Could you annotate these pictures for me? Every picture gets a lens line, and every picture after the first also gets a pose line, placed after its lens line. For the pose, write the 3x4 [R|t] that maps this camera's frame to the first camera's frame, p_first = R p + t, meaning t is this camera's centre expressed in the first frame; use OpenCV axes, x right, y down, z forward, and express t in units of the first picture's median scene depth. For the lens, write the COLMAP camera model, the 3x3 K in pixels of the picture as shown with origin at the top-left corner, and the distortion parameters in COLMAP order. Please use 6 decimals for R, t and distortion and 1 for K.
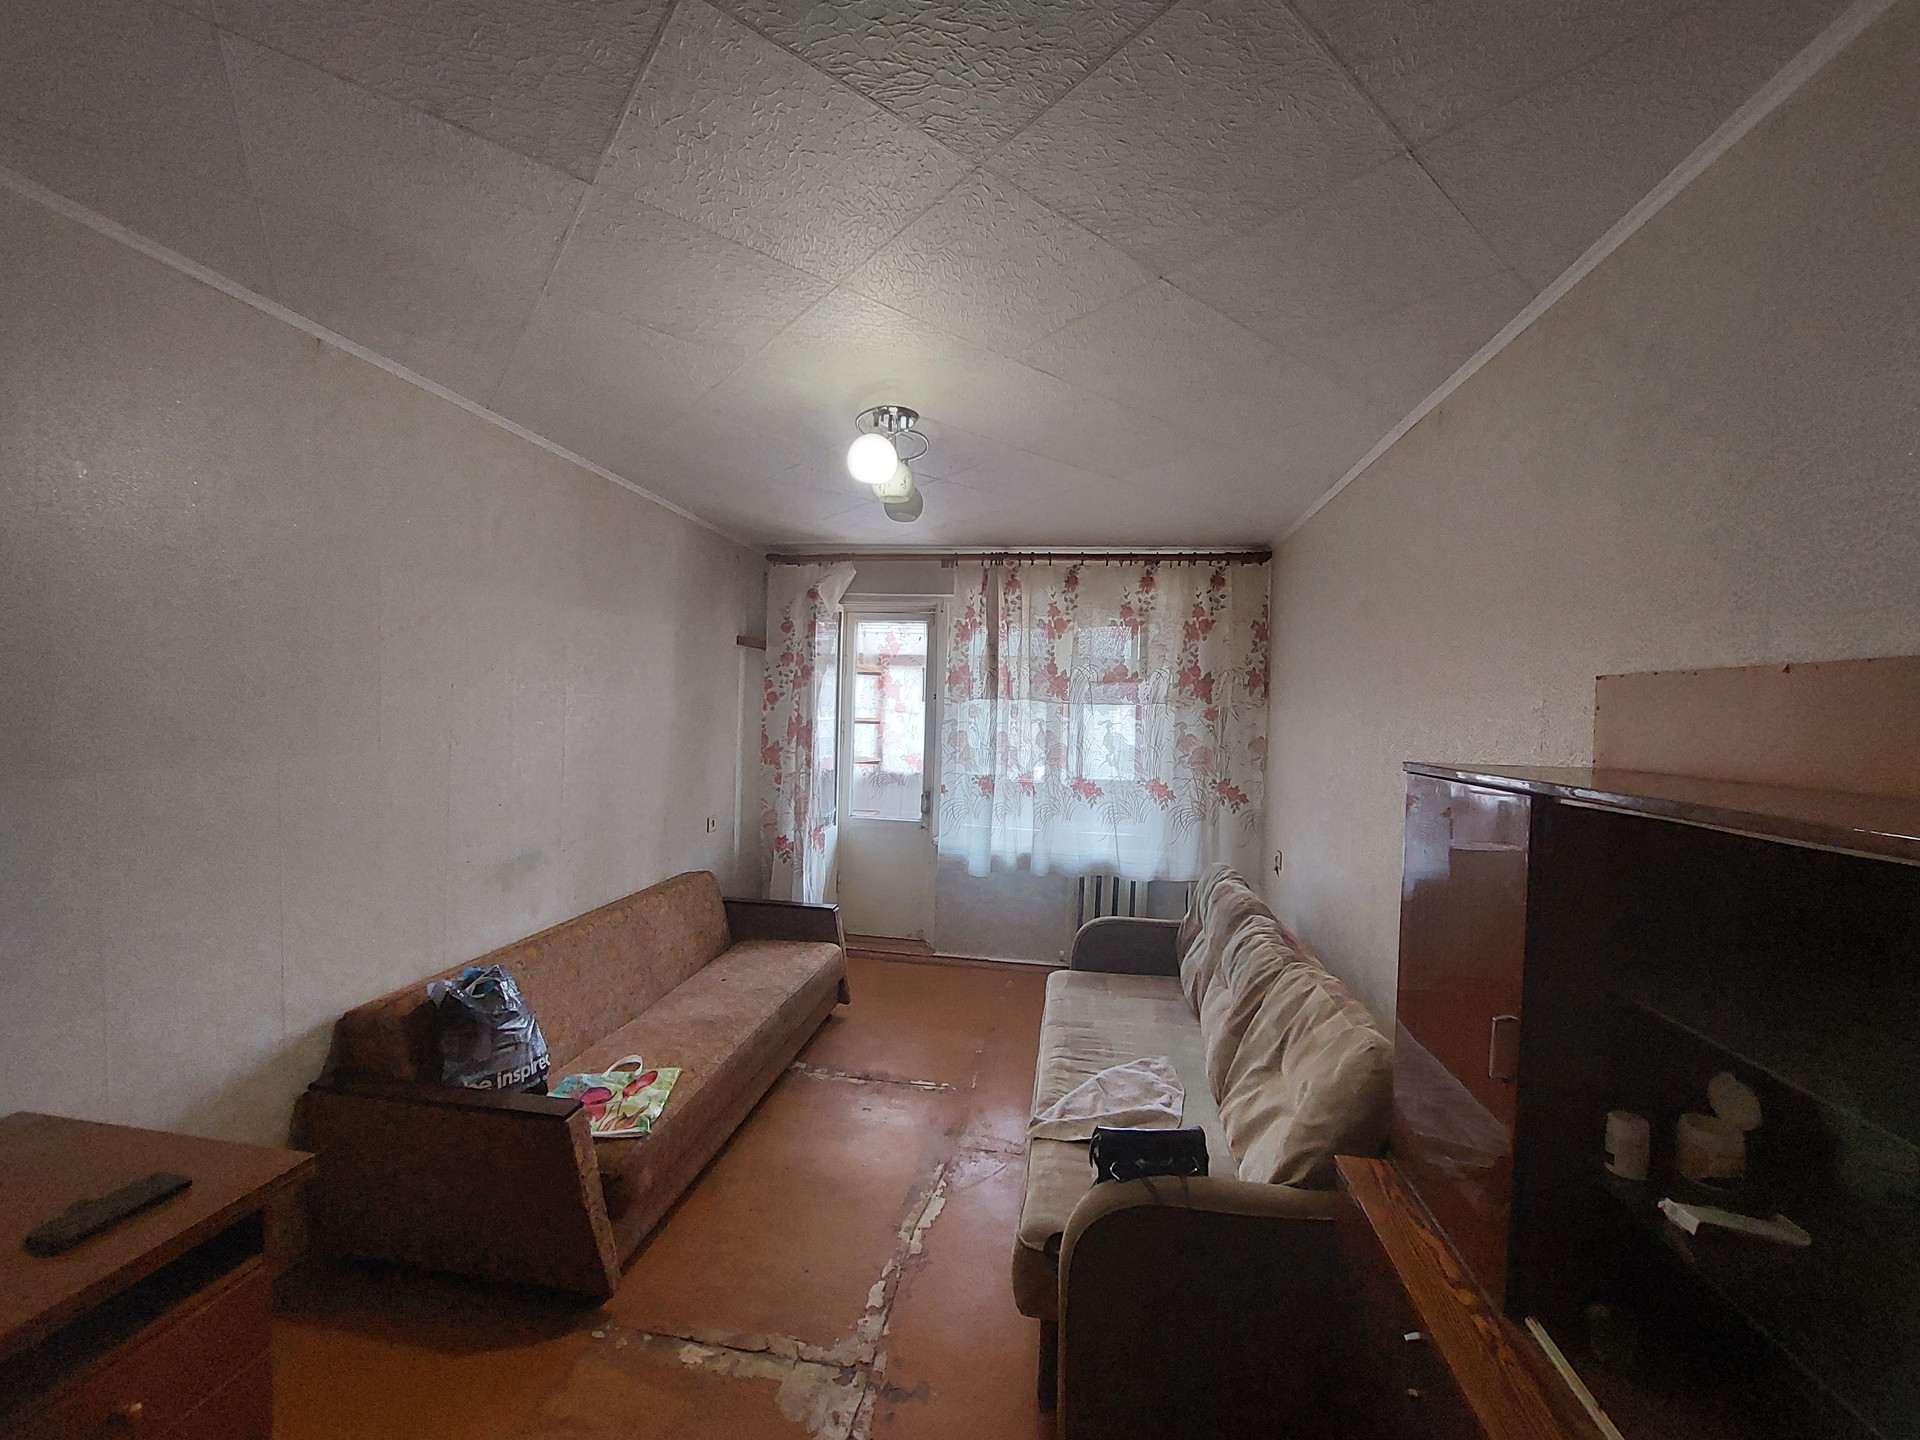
lens RADIAL K [[760.5, 0, 961.6], [0, 760.5, 720.9], [0, 0, 1]] dist [0.000101, -0.000268]
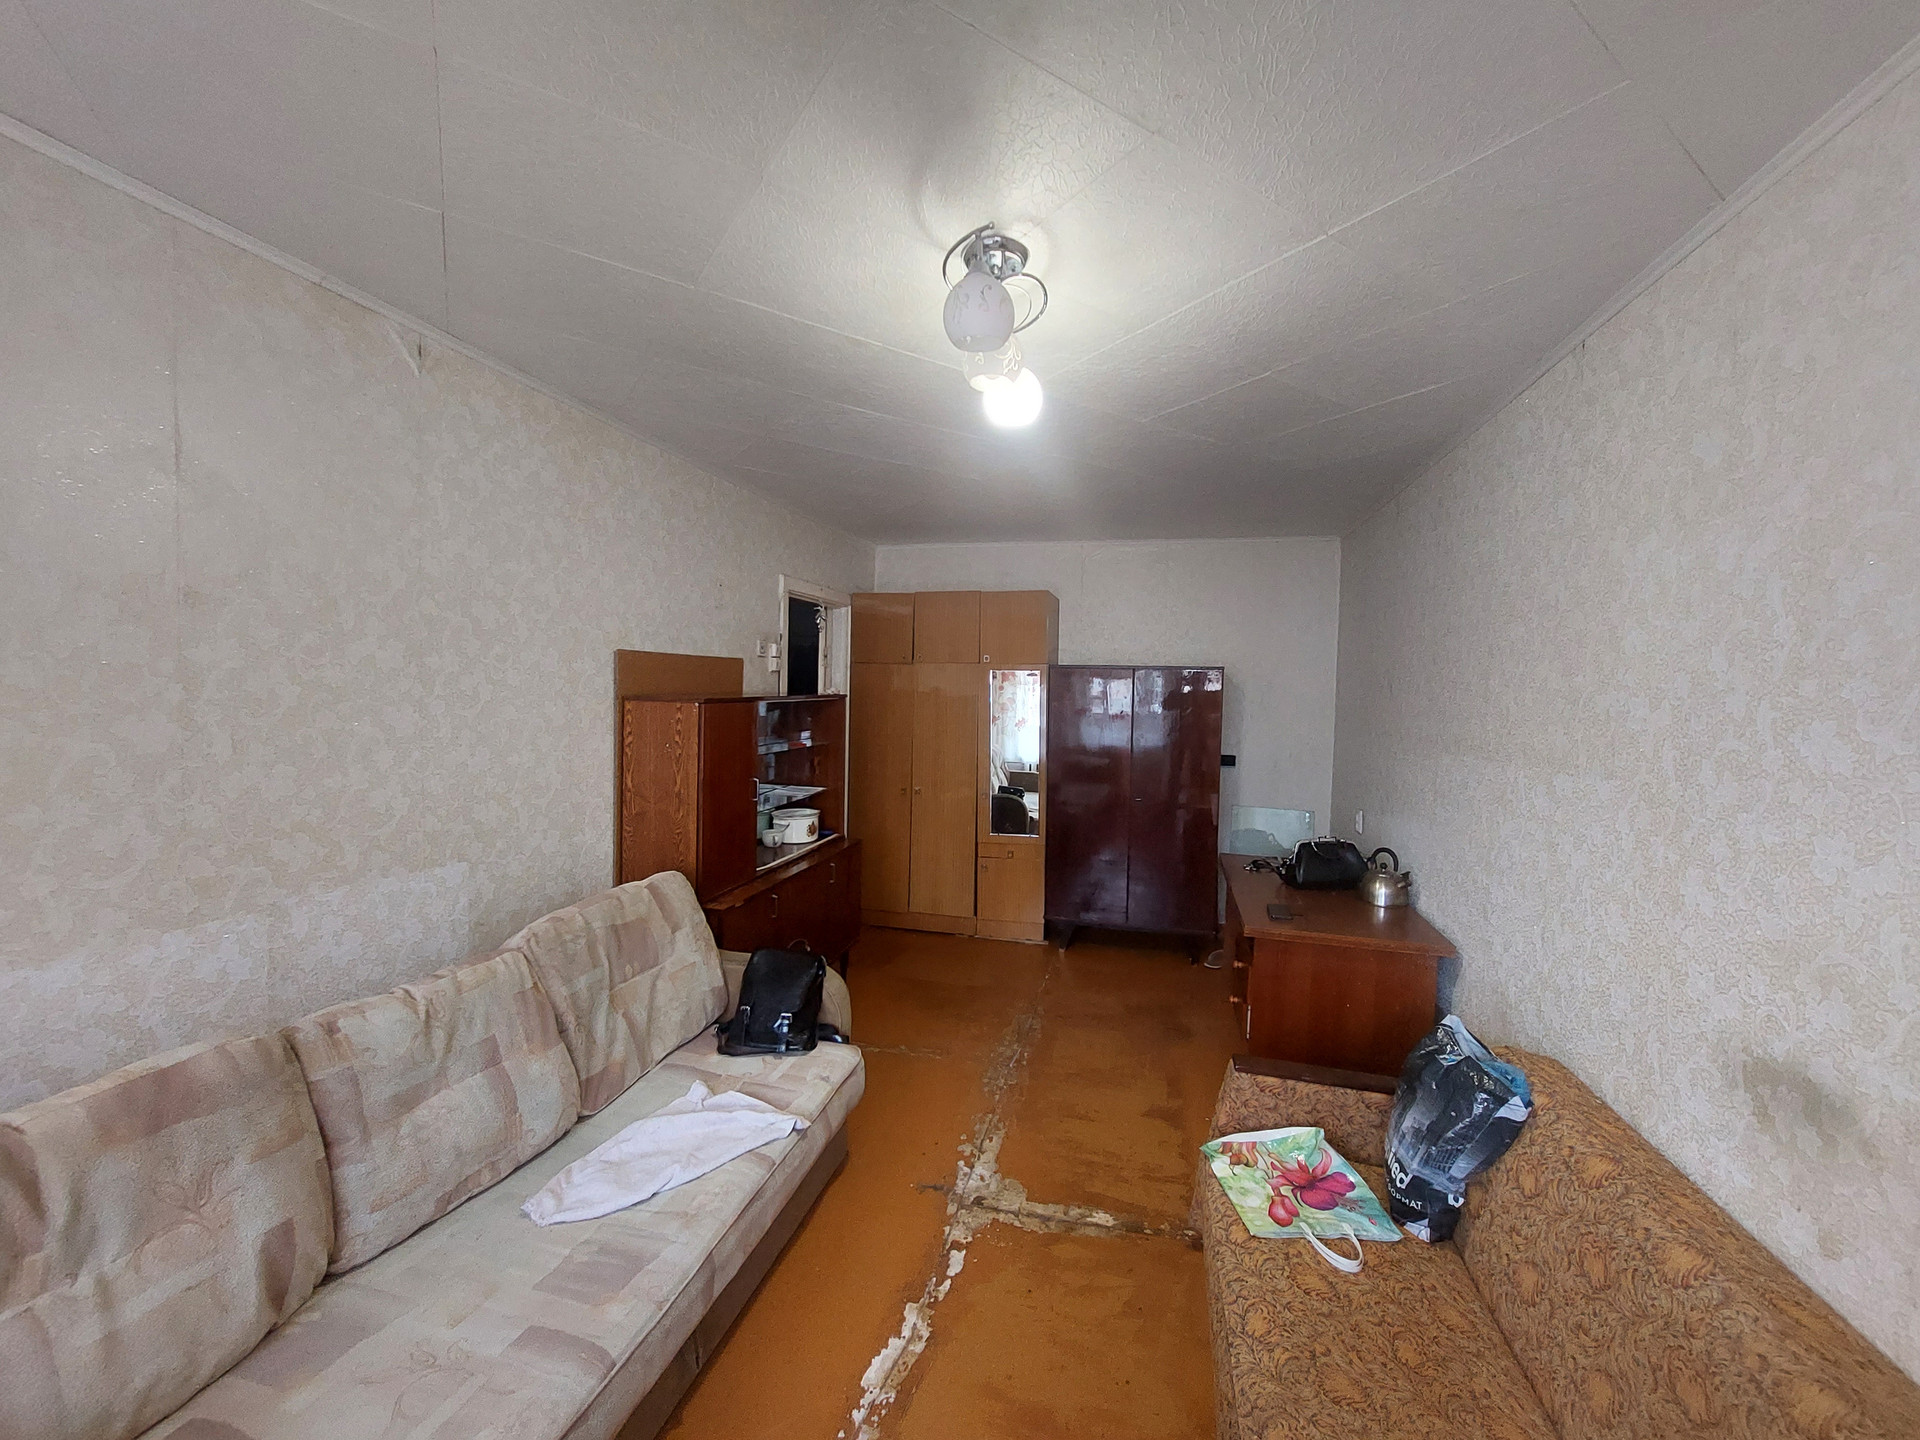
lens RADIAL K [[760.5, 0, 958.0], [0, 760.5, 718.3], [0, 0, 1]] dist [0.000101, -0.000268]
pose [[-0.993896, -0.050039, 0.098317, -0.200212], [-0.044777, 0.997480, 0.055026, -0.038494], [-0.100823, 0.050288, -0.993633, 2.214843]]
